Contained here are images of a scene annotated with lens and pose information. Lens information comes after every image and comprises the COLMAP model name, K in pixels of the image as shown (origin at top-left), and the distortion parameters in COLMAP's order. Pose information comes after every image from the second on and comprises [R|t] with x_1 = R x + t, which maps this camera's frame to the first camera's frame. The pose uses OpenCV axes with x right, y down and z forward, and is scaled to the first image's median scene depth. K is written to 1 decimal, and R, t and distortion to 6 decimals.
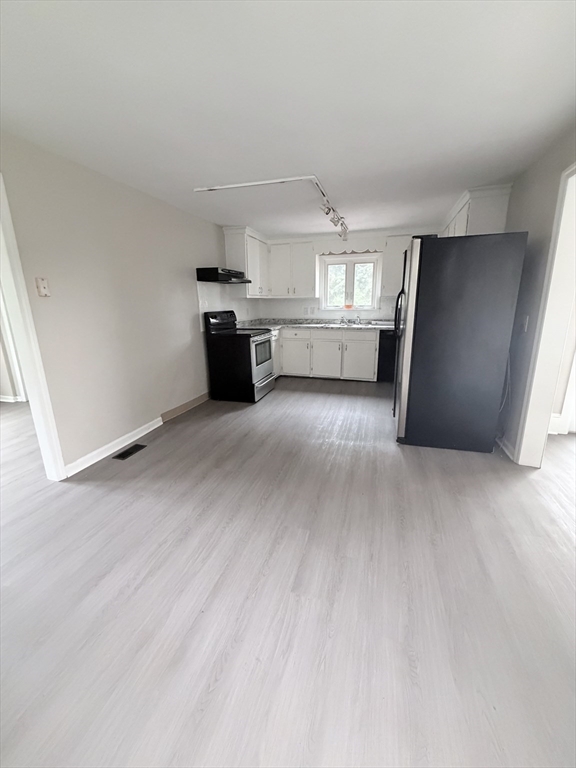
lens RADIAL K [[309.1, 0, 288.0], [0, 309.1, 384.0], [0, 0, 1]] dist [-0.000780, -0.000180]
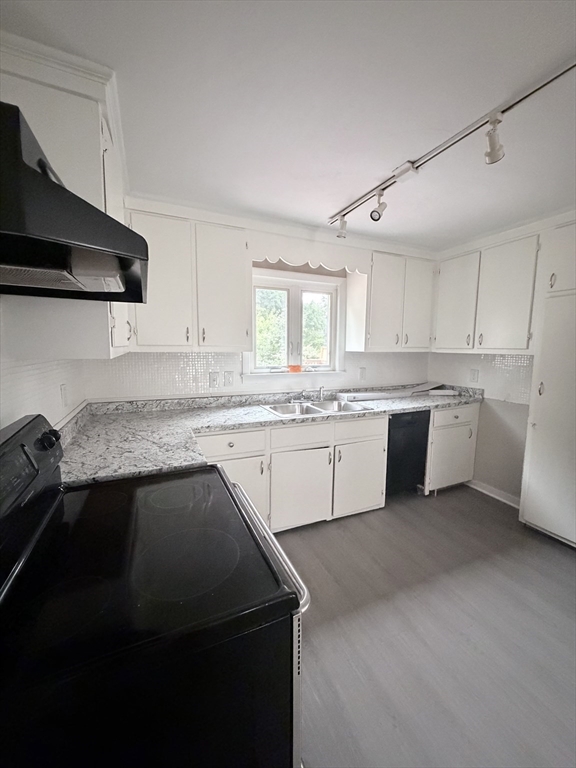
lens RADIAL K [[309.1, 0, 288.0], [0, 309.1, 384.0], [0, 0, 1]] dist [-0.000780, -0.000180]
pose [[0.754137, -0.063057, 0.653683, -0.166815], [0.143586, 0.987129, -0.070428, -0.191371], [-0.640828, 0.146972, 0.753484, 0.622979]]
